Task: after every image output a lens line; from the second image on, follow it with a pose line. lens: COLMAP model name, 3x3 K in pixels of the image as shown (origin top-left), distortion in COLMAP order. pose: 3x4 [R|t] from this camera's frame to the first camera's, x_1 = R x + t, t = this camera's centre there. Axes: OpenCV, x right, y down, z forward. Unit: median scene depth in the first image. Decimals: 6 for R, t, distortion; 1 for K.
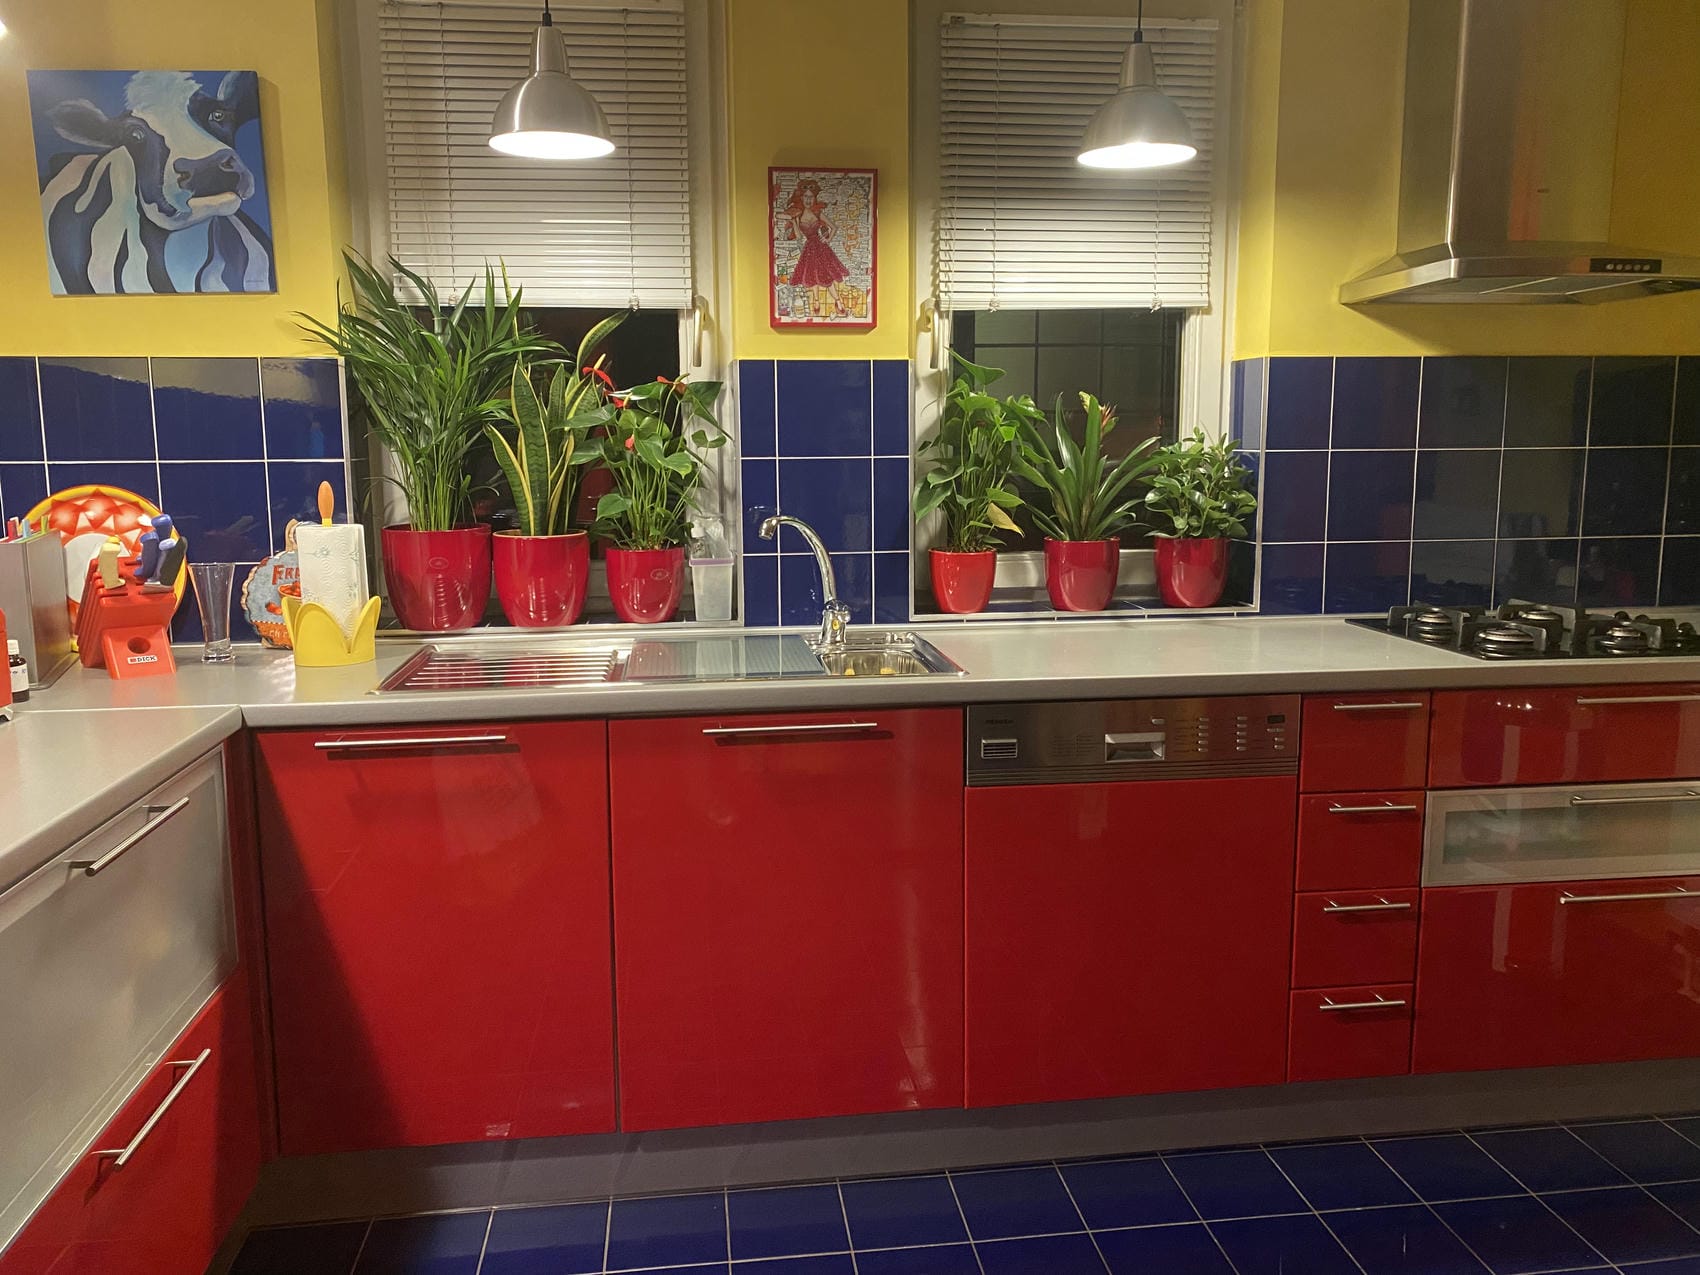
lens RADIAL K [[1284.7, 0, 836.5], [0, 1284.7, 625.2], [0, 0, 1]] dist [0.032082, -0.048678]
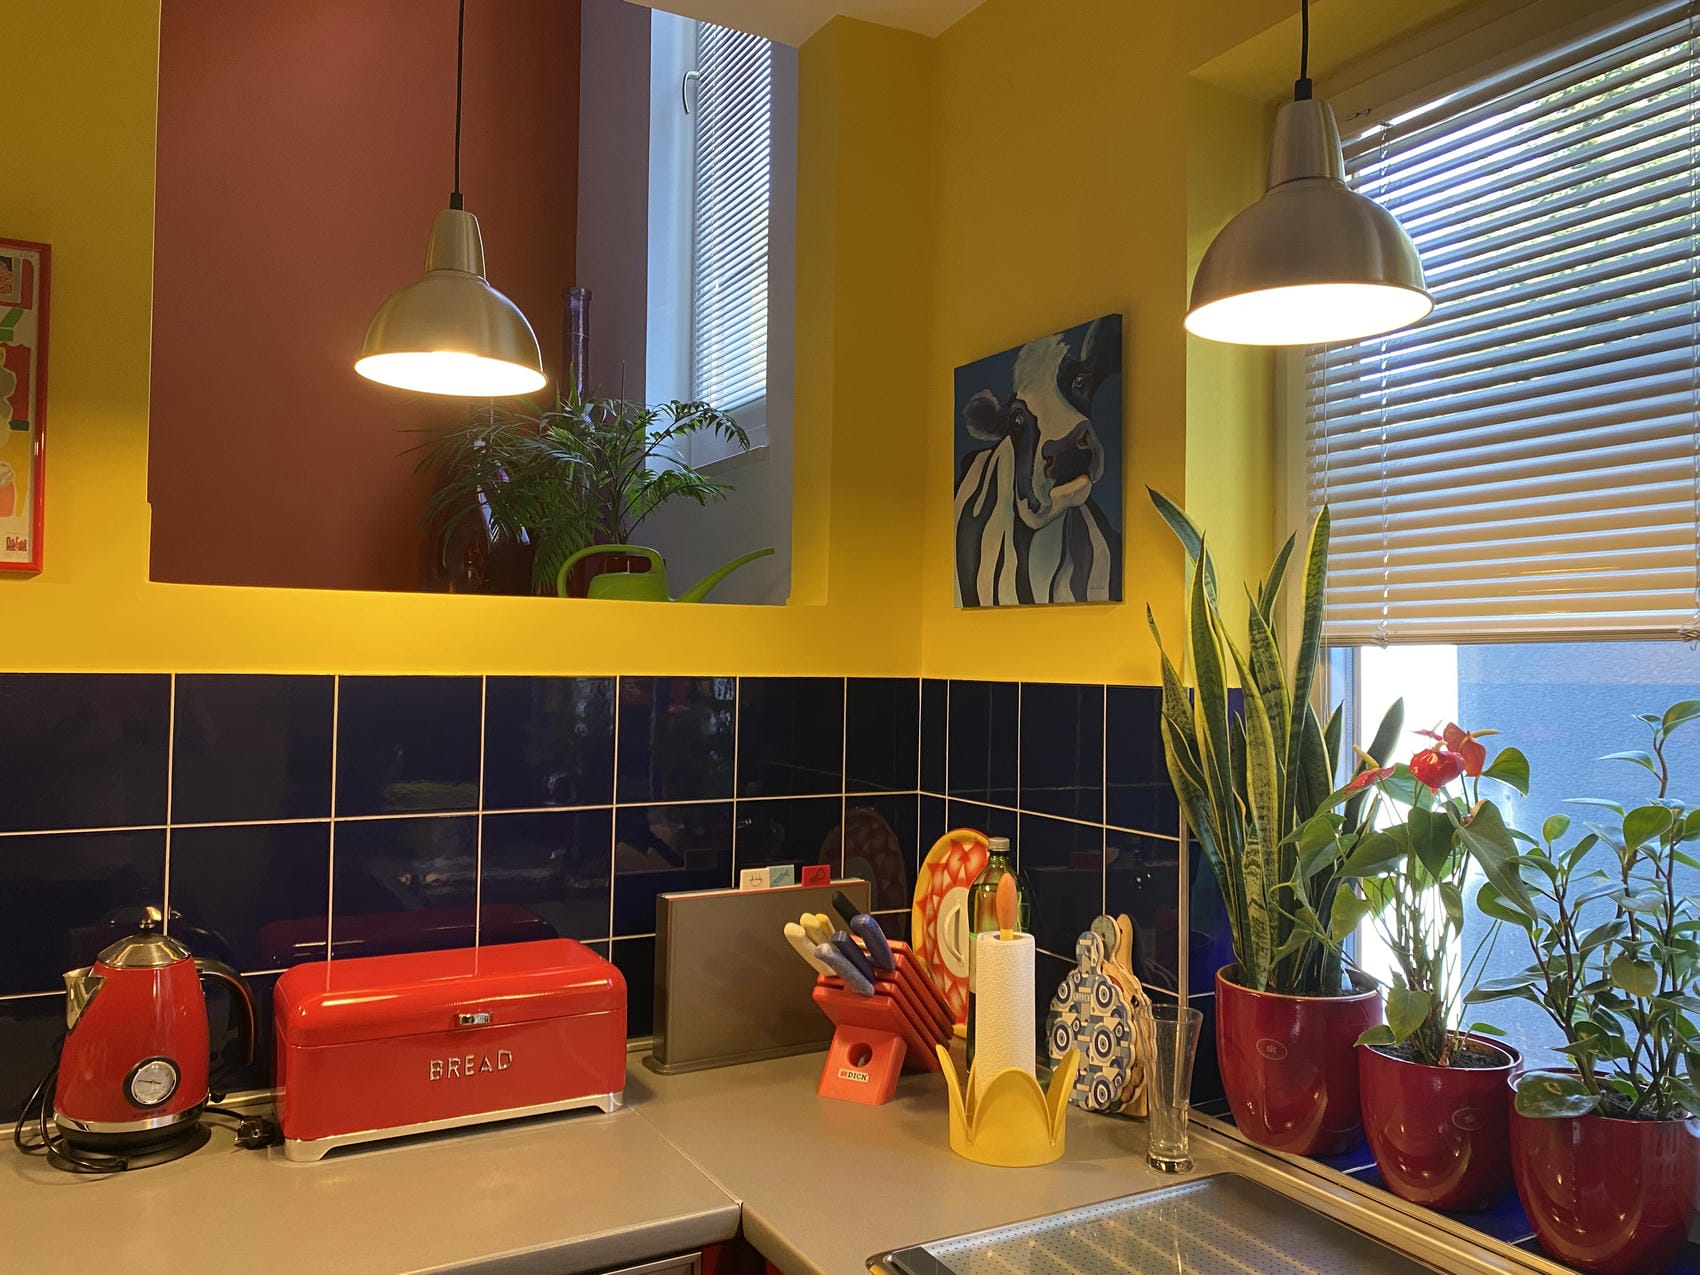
lens RADIAL K [[1284.7, 0, 844.5], [0, 1284.7, 622.0], [0, 0, 1]] dist [0.032082, -0.048678]
pose [[0.368385, -0.016626, -0.929525, 0.171198], [-0.152980, 0.985127, -0.078249, -0.158604], [0.917000, 0.171024, 0.360363, 0.578366]]
